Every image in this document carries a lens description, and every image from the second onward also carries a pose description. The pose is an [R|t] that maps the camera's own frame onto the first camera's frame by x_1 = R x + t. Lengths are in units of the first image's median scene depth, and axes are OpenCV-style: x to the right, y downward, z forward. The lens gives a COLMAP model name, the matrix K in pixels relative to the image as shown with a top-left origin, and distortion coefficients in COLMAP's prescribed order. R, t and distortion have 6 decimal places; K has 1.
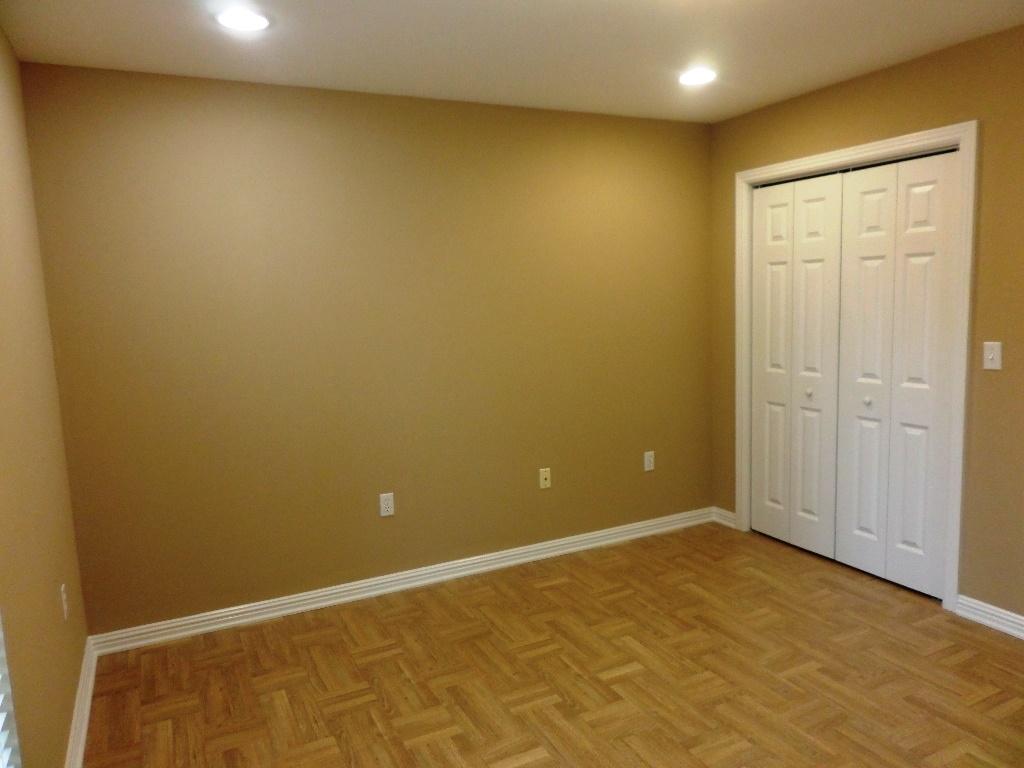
lens RADIAL K [[724.3, 0, 512.0], [0, 724.3, 384.0], [0, 0, 1]] dist [-0.023143, 0.000577]
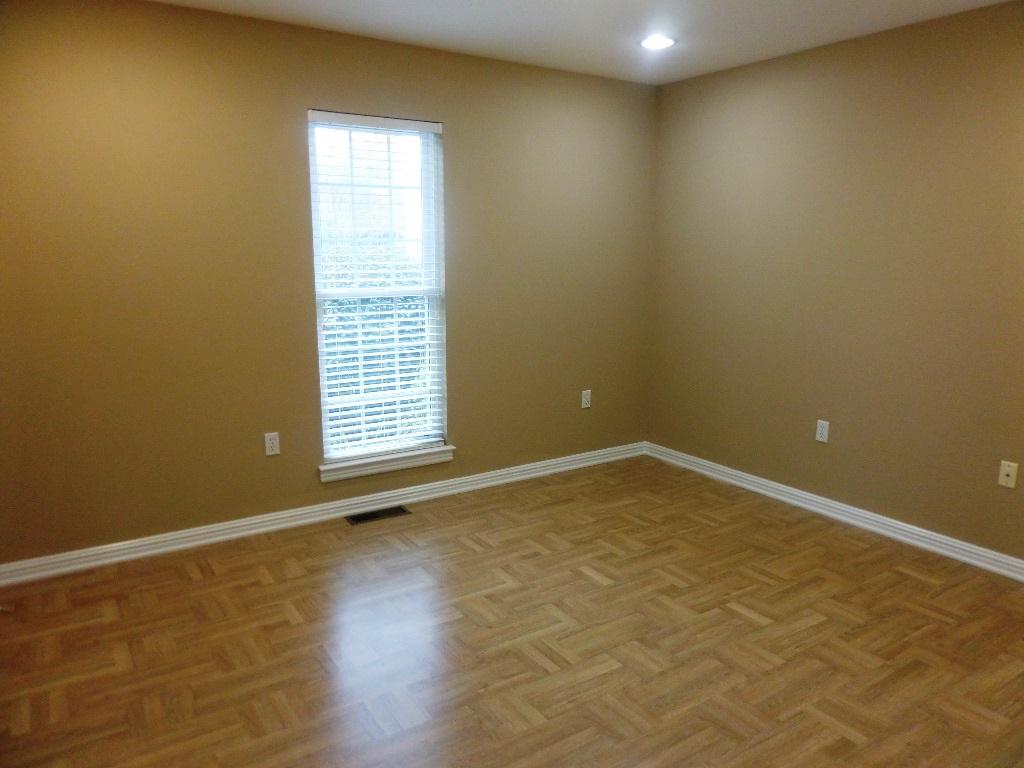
lens RADIAL K [[724.3, 0, 512.0], [0, 724.3, 384.0], [0, 0, 1]] dist [-0.023143, 0.000577]
pose [[0.127652, 0.226793, -0.965541, 1.052686], [-0.129984, 0.968934, 0.210405, -0.090130], [0.983265, 0.098646, 0.153166, 0.497079]]
